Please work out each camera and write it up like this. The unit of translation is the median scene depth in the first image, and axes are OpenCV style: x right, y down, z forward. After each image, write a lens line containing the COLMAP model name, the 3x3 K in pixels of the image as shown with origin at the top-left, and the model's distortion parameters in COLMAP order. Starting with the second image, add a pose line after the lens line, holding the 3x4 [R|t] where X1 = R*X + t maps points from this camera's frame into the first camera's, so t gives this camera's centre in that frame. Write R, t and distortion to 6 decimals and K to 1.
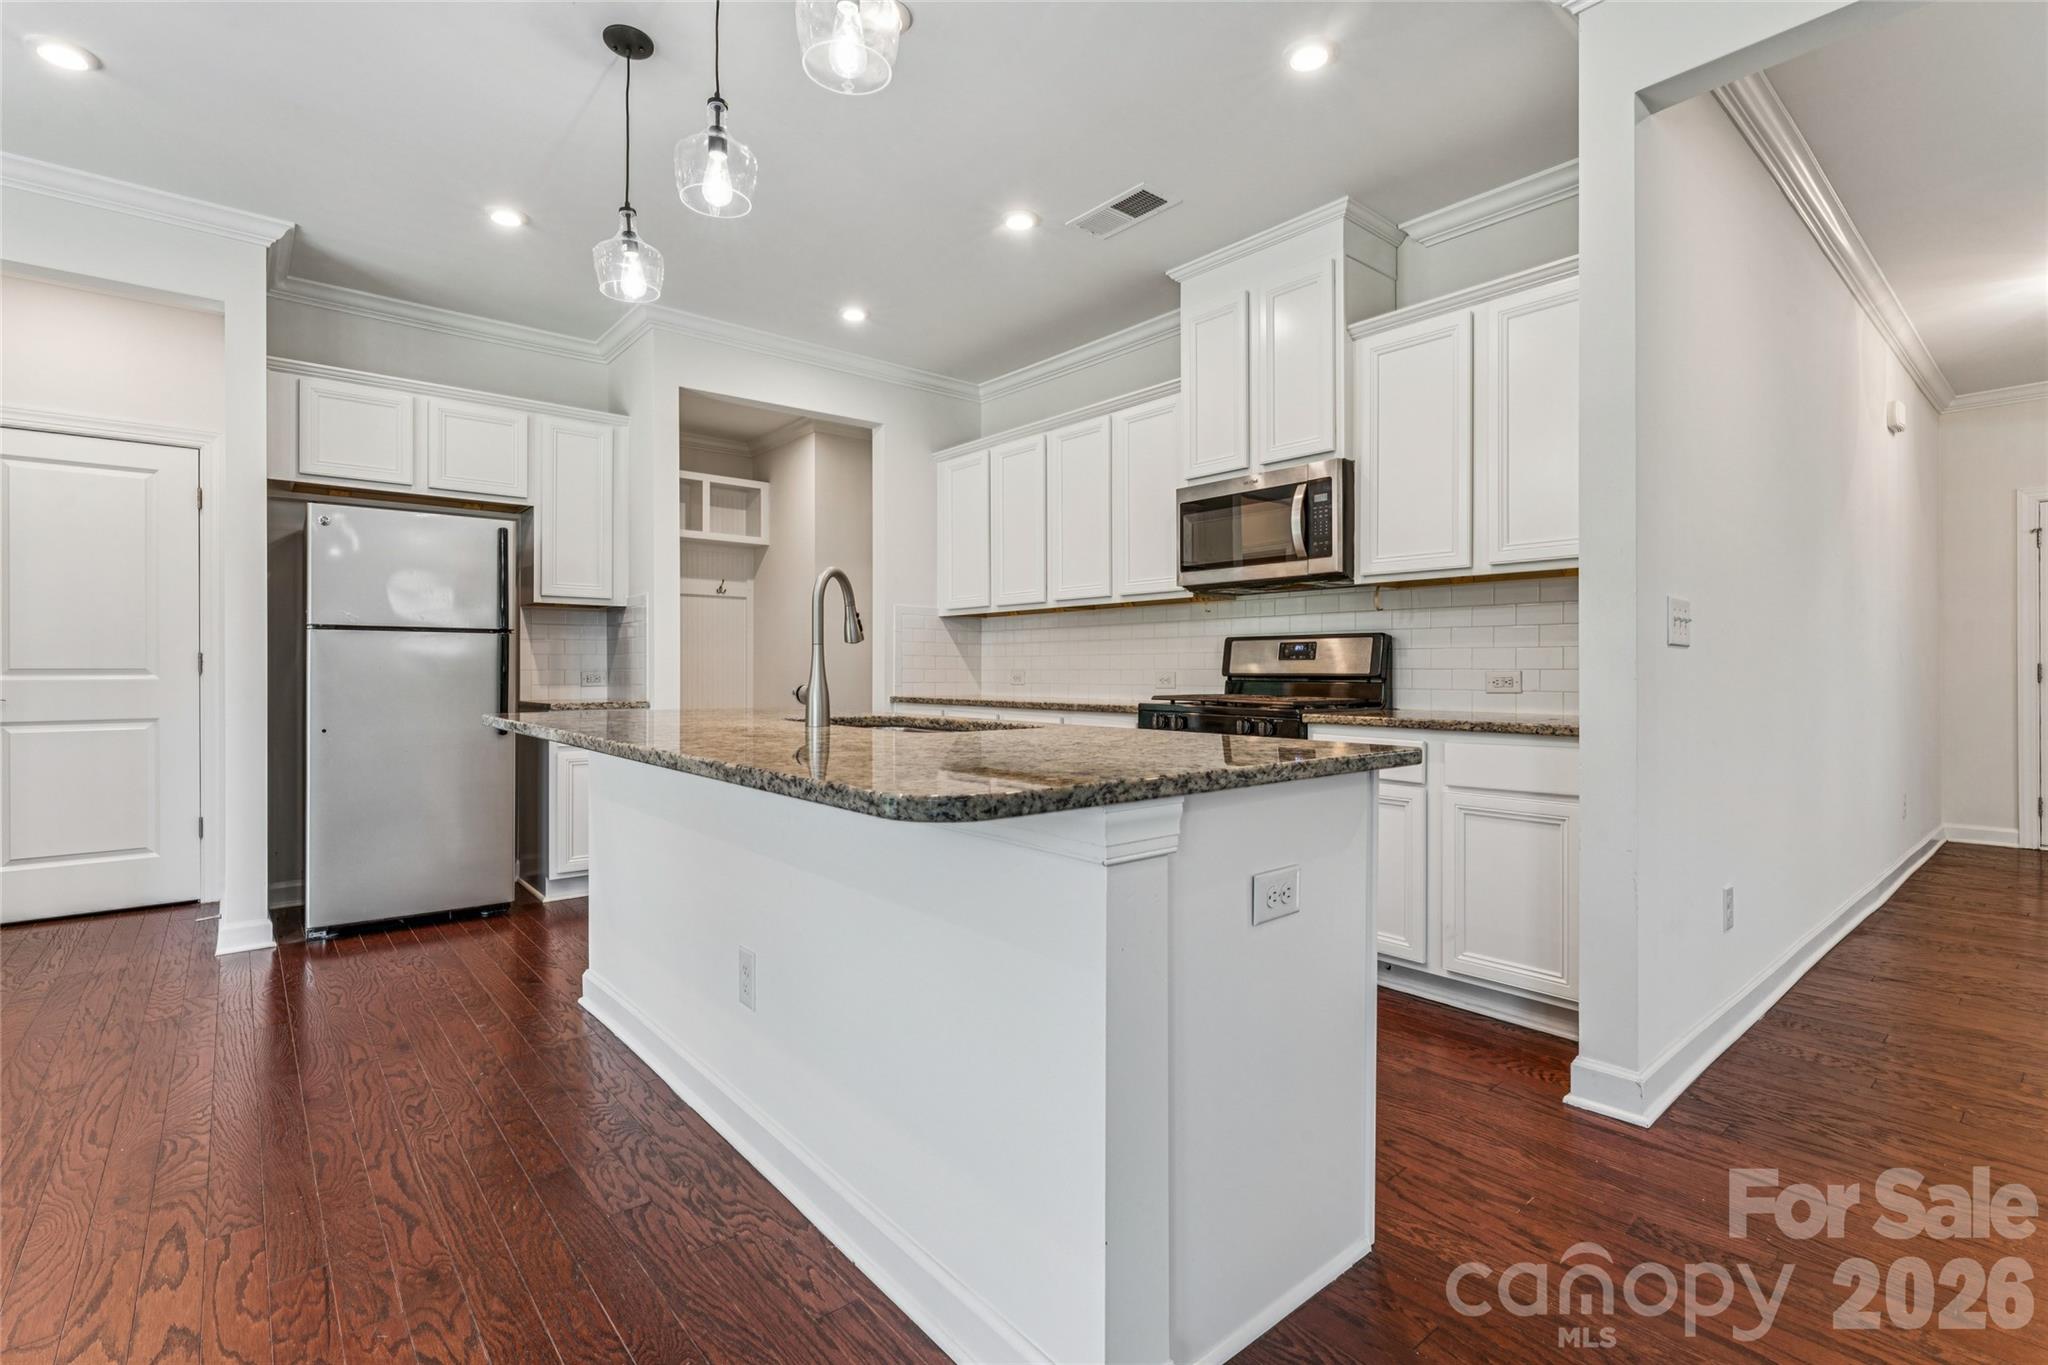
lens RADIAL K [[935.6, 0, 1027.0], [0, 935.6, 674.2], [0, 0, 1]] dist [-0.001483, 0.000052]
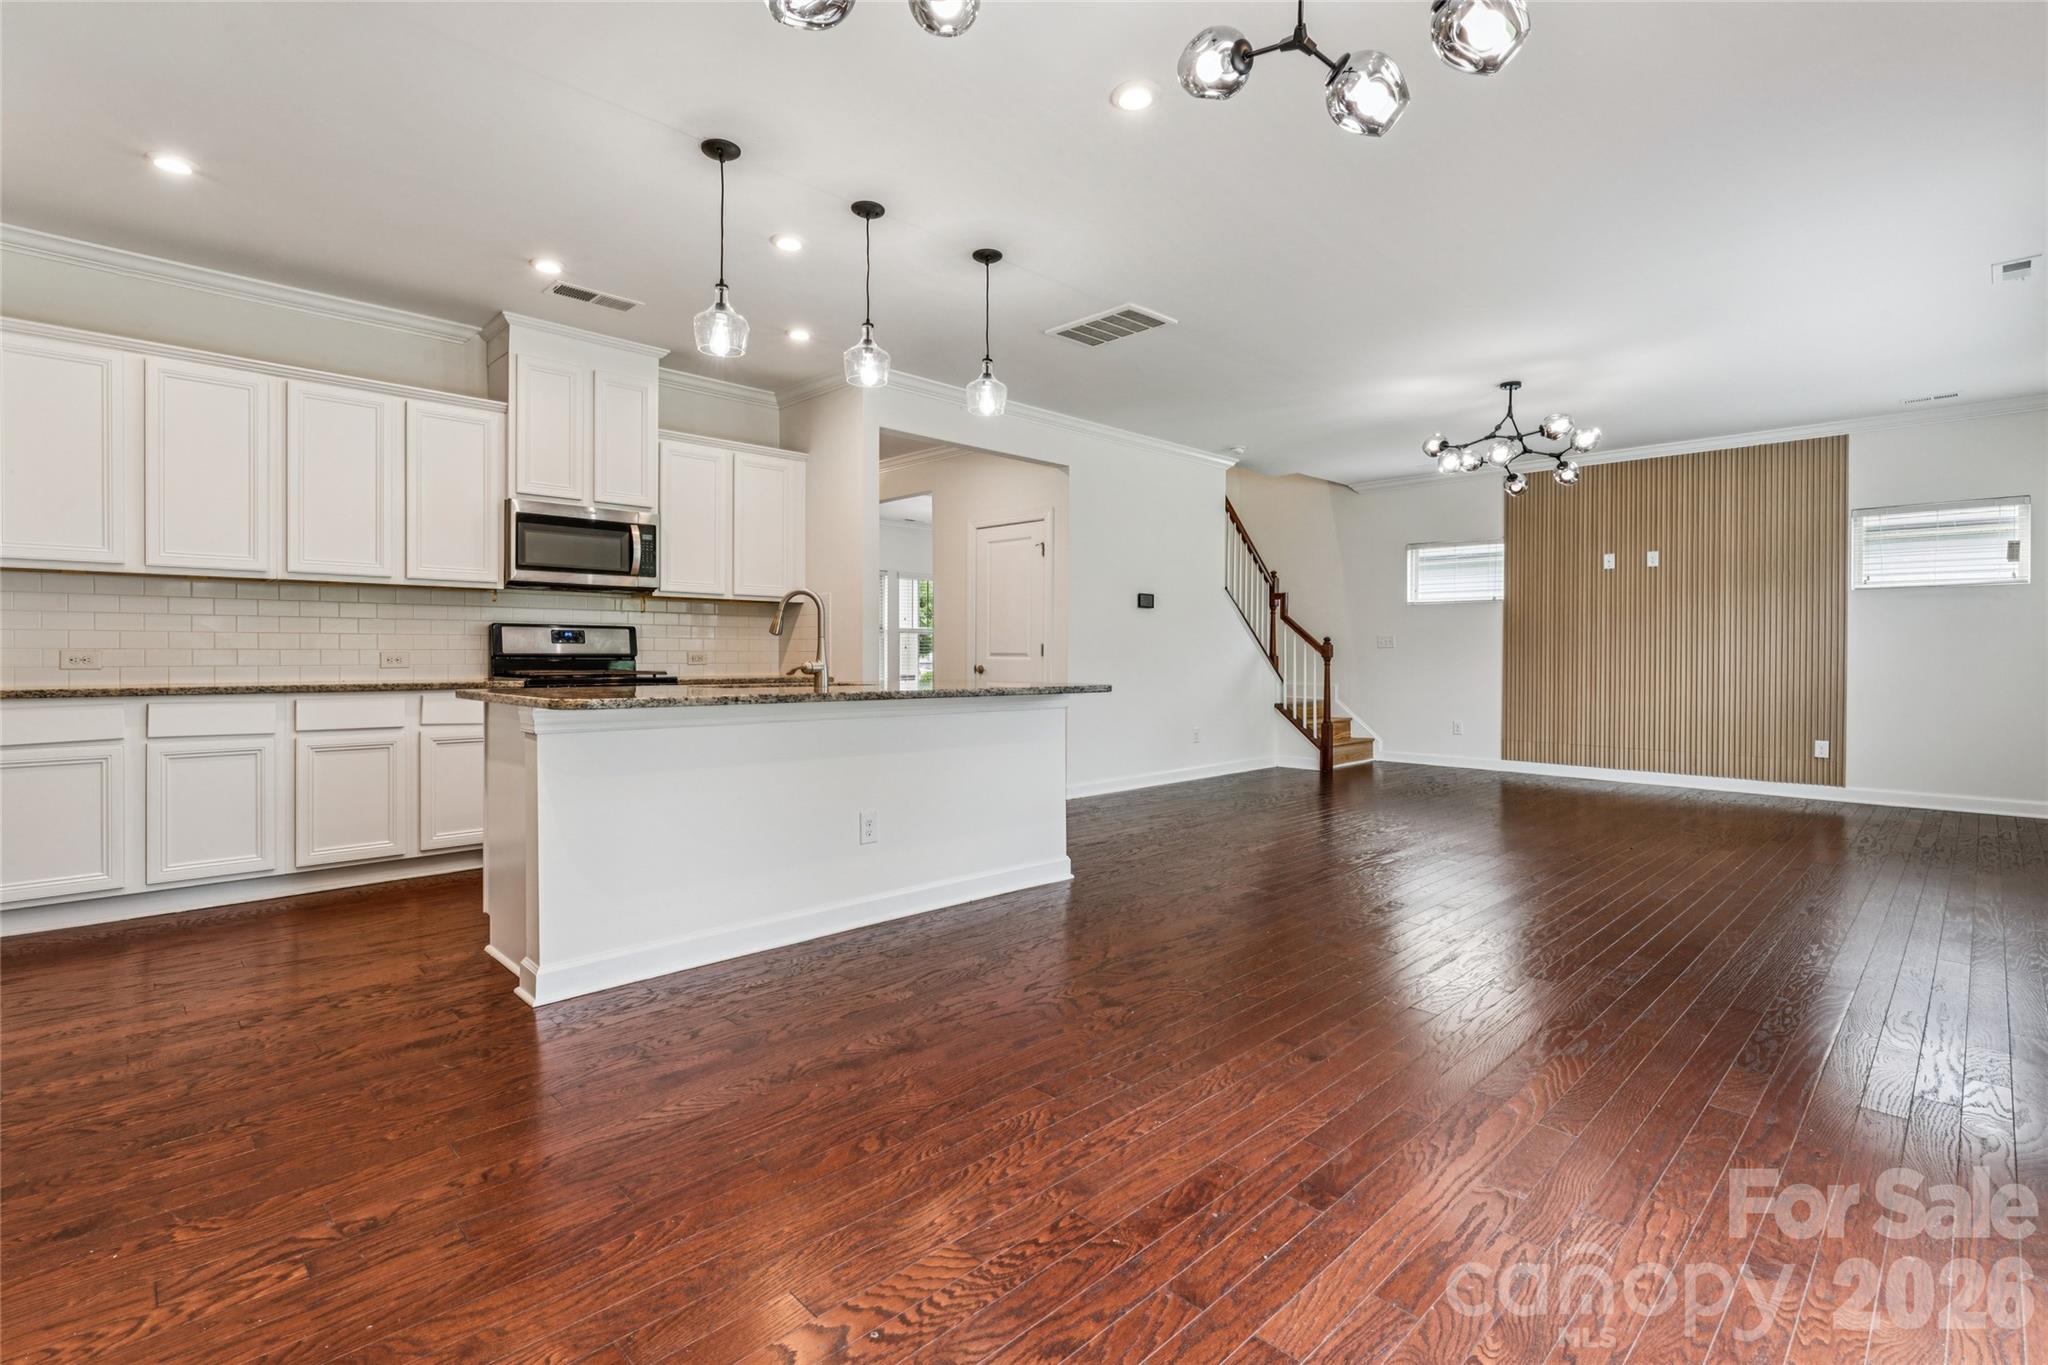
lens RADIAL K [[942.7, 0, 1027.6], [0, 942.7, 662.4], [0, 0, 1]] dist [-0.003446, 0.000183]
pose [[-0.070072, -0.011779, 0.997472, -1.114793], [-0.002501, 0.999929, 0.011632, -0.005100], [-0.997539, -0.001680, -0.070097, 0.439665]]
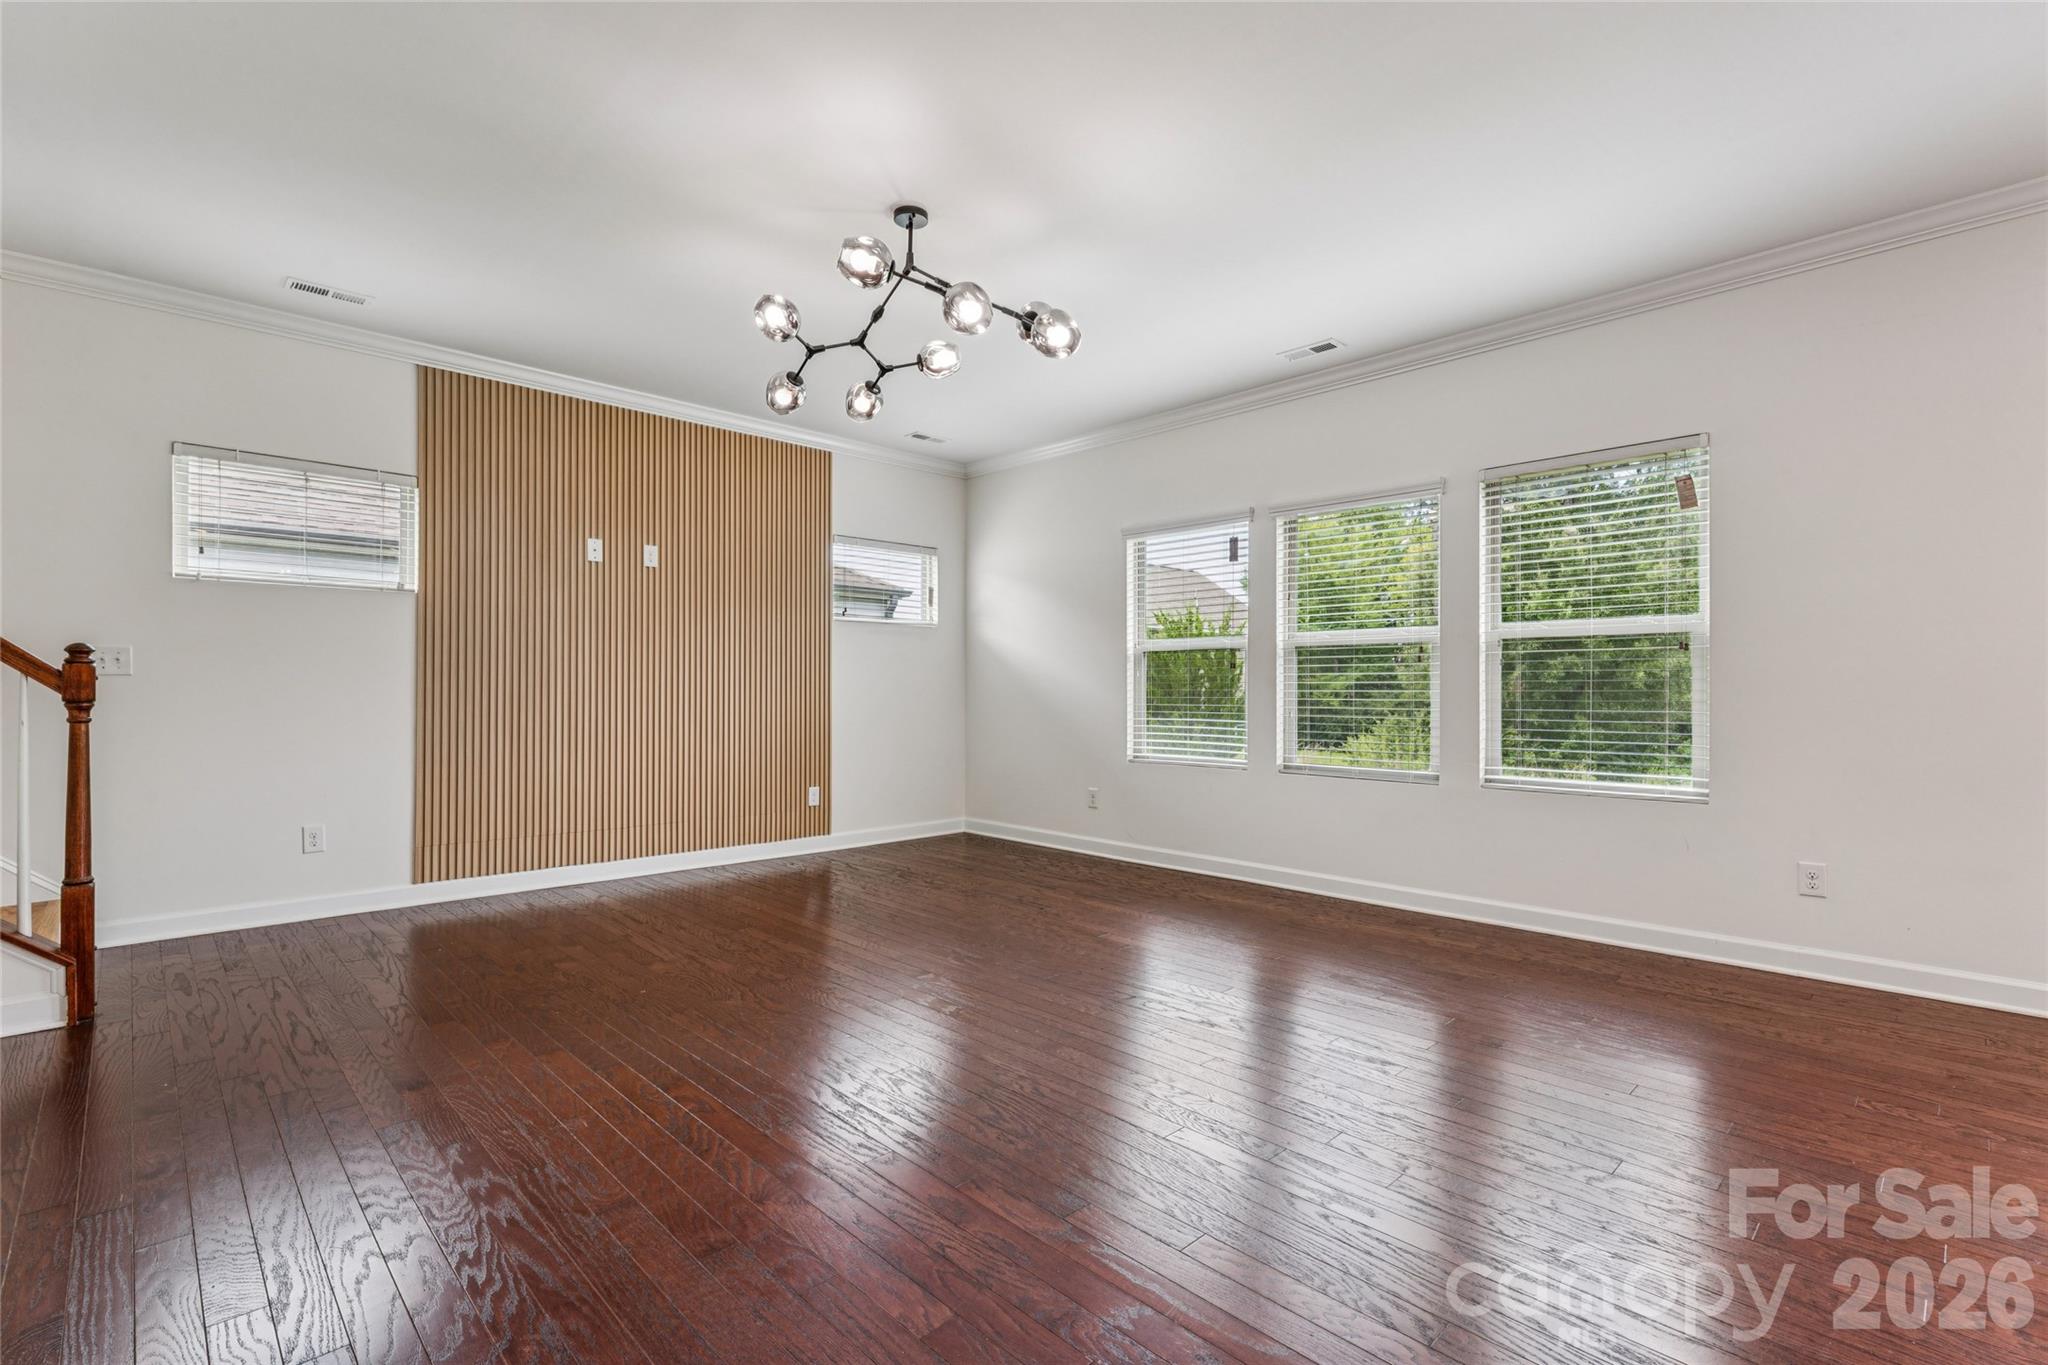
lens RADIAL K [[926.4, 0, 1023.5], [0, 926.4, 687.7], [0, 0, 1]] dist [-0.002542, -0.000796]
pose [[-0.998014, -0.004249, -0.062846, 0.300803], [-0.004068, 0.999987, -0.003004, -0.004511], [0.062858, -0.002742, -0.998019, 0.401040]]
